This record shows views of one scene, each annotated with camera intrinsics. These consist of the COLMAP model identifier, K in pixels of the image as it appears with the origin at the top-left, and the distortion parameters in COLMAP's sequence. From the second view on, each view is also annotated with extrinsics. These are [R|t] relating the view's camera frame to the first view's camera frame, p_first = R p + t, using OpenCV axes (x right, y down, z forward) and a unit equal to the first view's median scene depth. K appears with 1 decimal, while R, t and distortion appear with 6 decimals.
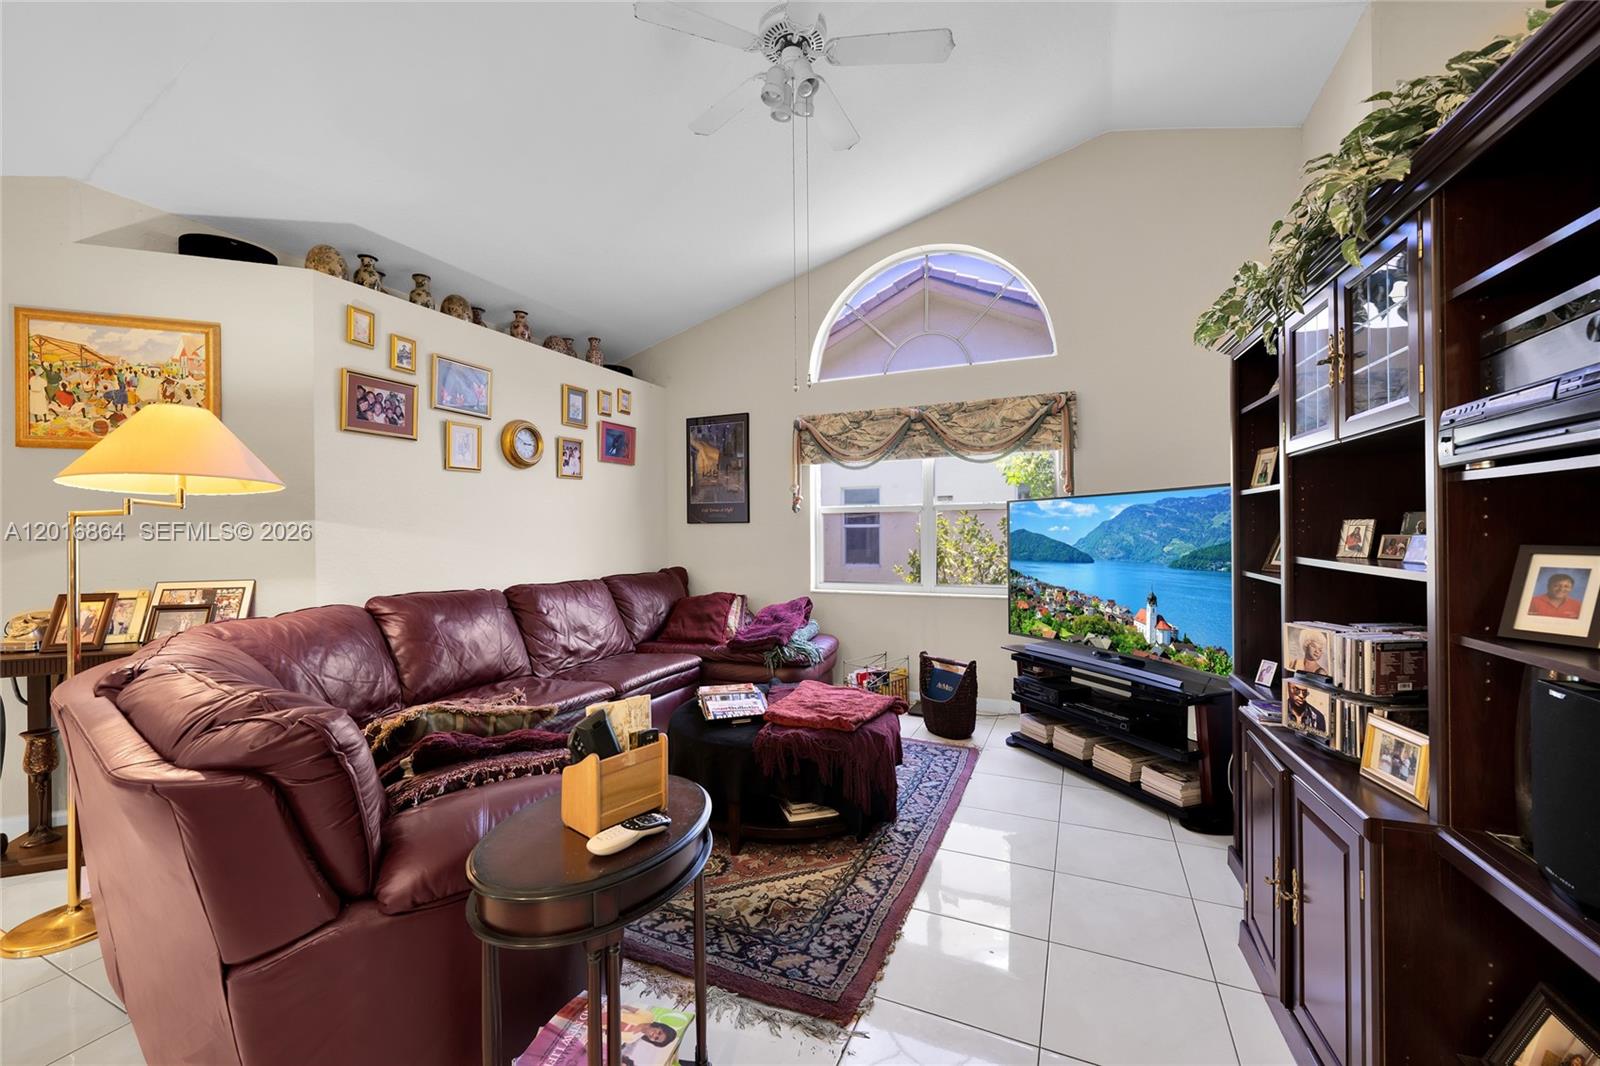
lens RADIAL K [[630.4, 0, 794.7], [0, 630.4, 532.3], [0, 0, 1]] dist [-0.001081, 0.000018]
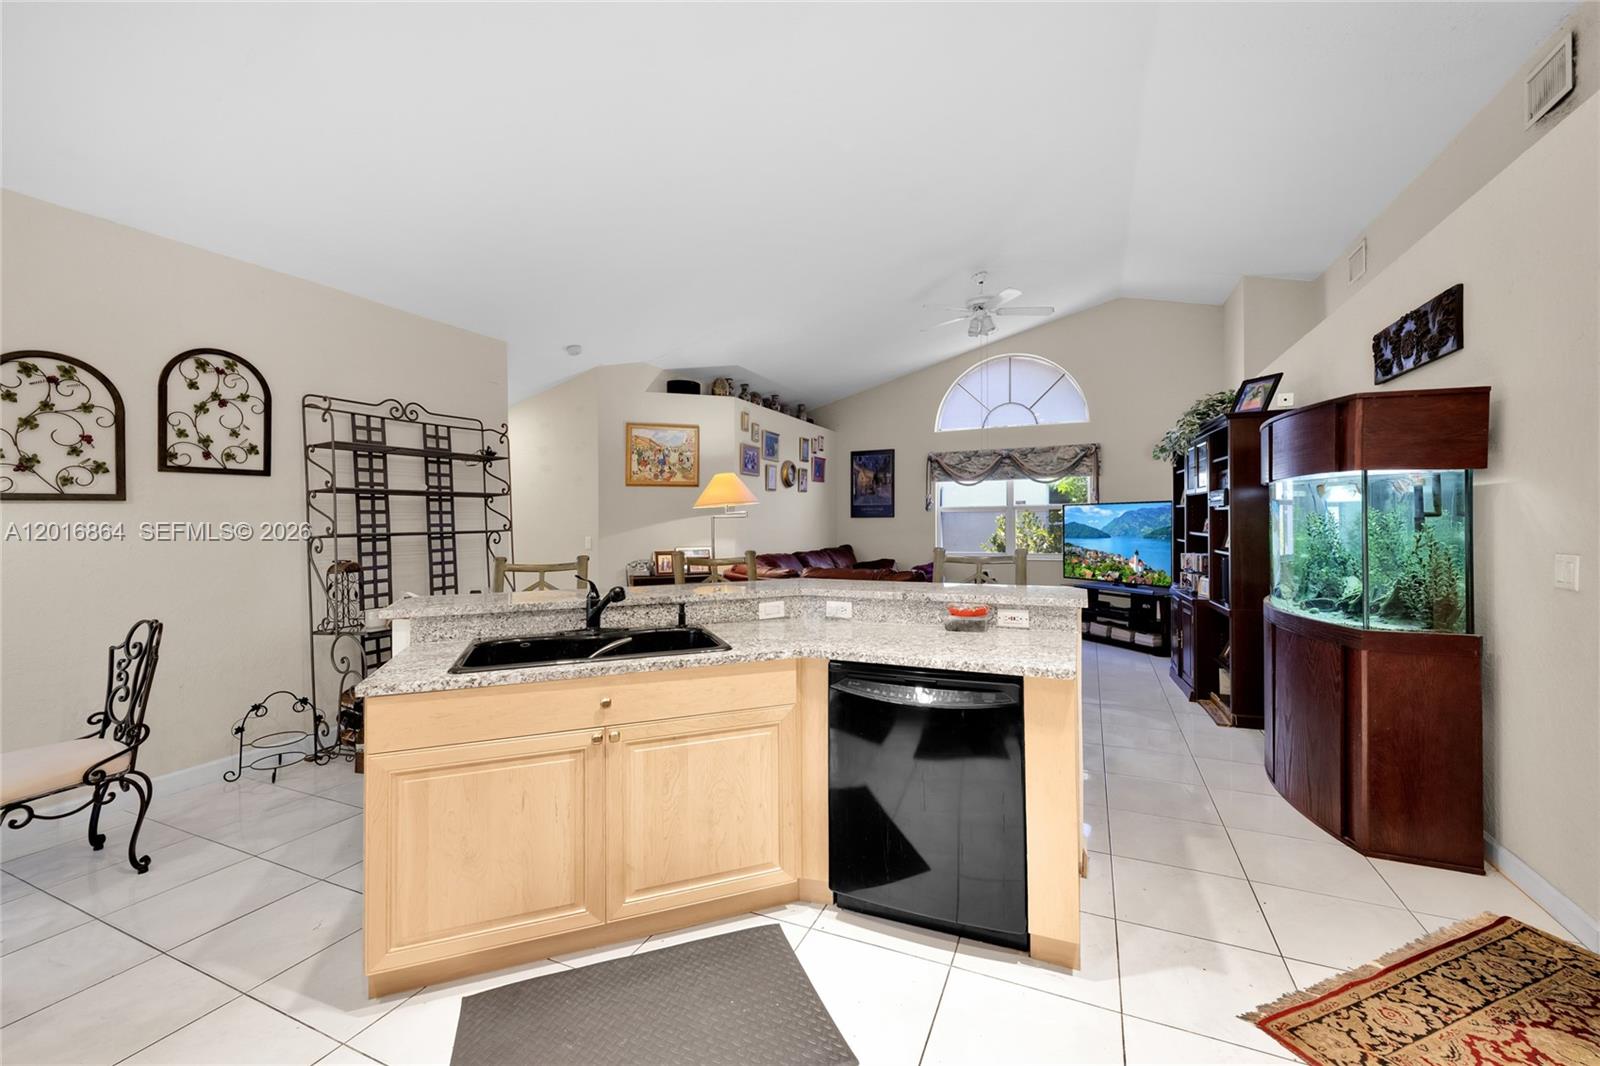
lens RADIAL K [[626.5, 0, 801.8], [0, 626.5, 525.2], [0, 0, 1]] dist [-0.000016, 0.000046]
pose [[0.999993, -0.003612, 0.000480, -0.399289], [0.003609, 0.999980, 0.005120, -0.004577], [-0.000499, -0.005118, 0.999987, -0.772861]]
